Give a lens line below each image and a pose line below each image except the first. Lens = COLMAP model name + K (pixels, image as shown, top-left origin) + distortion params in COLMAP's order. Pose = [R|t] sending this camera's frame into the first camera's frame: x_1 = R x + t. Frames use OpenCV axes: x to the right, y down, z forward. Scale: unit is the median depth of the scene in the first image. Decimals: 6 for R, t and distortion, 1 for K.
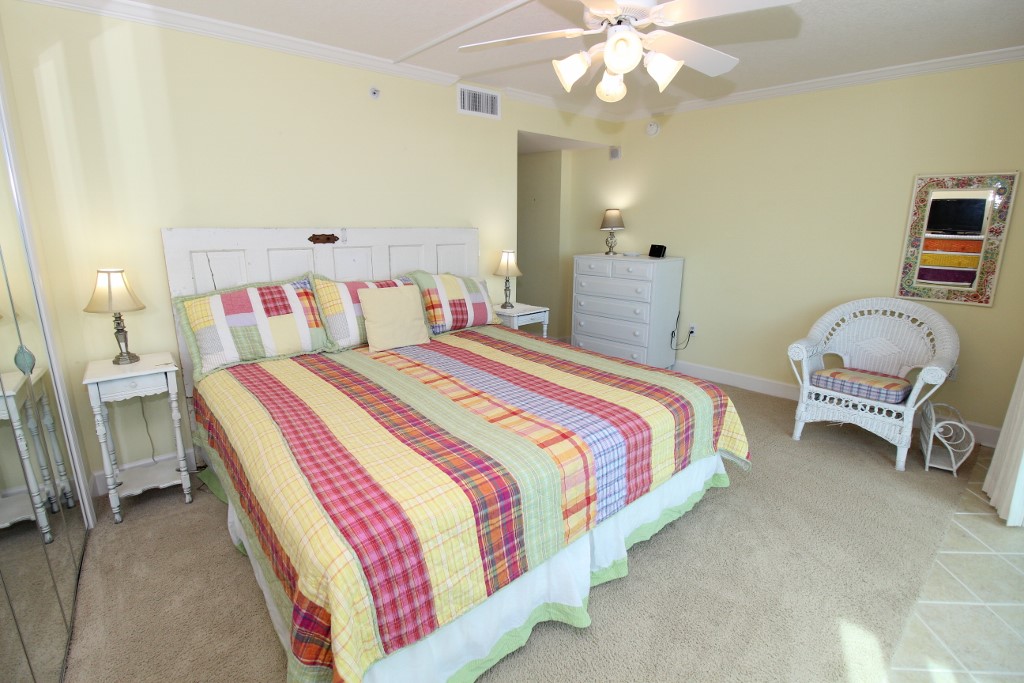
lens RADIAL K [[473.5, 0, 511.6], [0, 473.5, 334.0], [0, 0, 1]] dist [-0.000048, -0.011614]
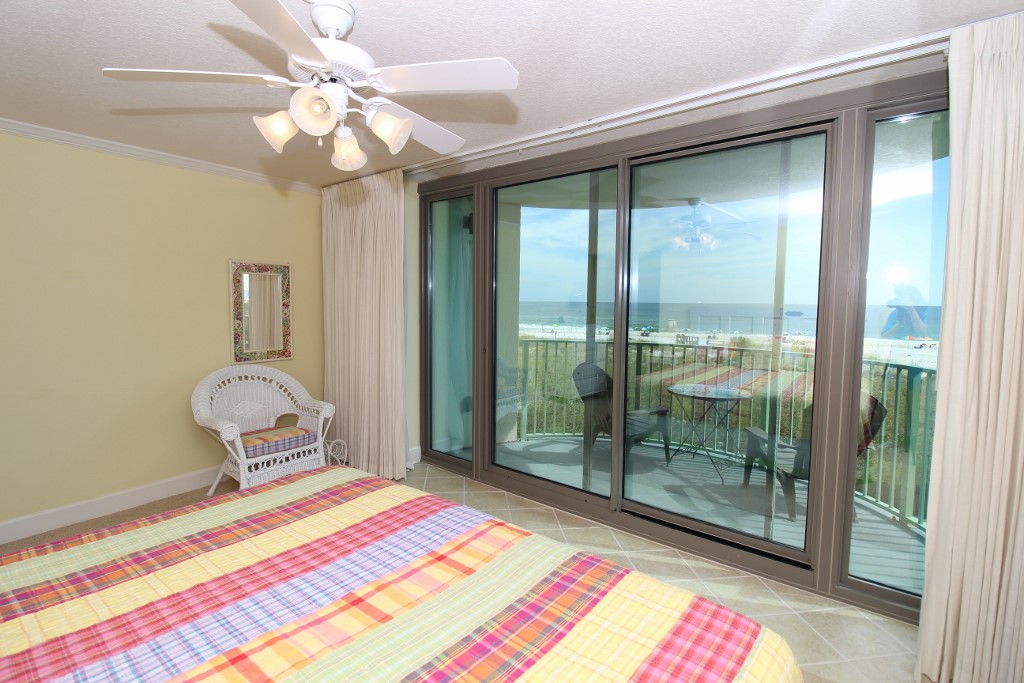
lens RADIAL K [[473.5, 0, 511.0], [0, 473.5, 332.6], [0, 0, 1]] dist [-0.000048, -0.011614]
pose [[-0.179492, -0.073149, 0.981036, -0.489527], [0.218852, 0.969273, 0.112313, -0.160685], [-0.959107, 0.234861, -0.157968, 0.630778]]
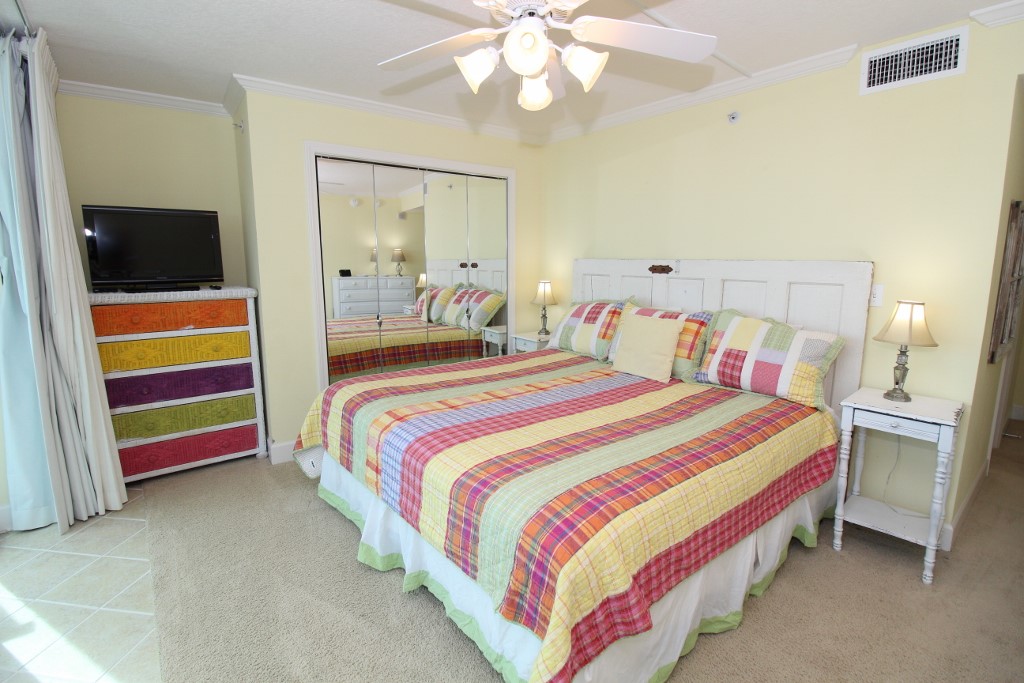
lens RADIAL K [[473.5, 0, 509.8], [0, 473.5, 335.2], [0, 0, 1]] dist [-0.000048, -0.011614]
pose [[-0.030984, 0.157379, -0.987052, 0.798062], [-0.229384, 0.960049, 0.160275, -0.162304], [0.972843, 0.231380, 0.006354, 0.742404]]
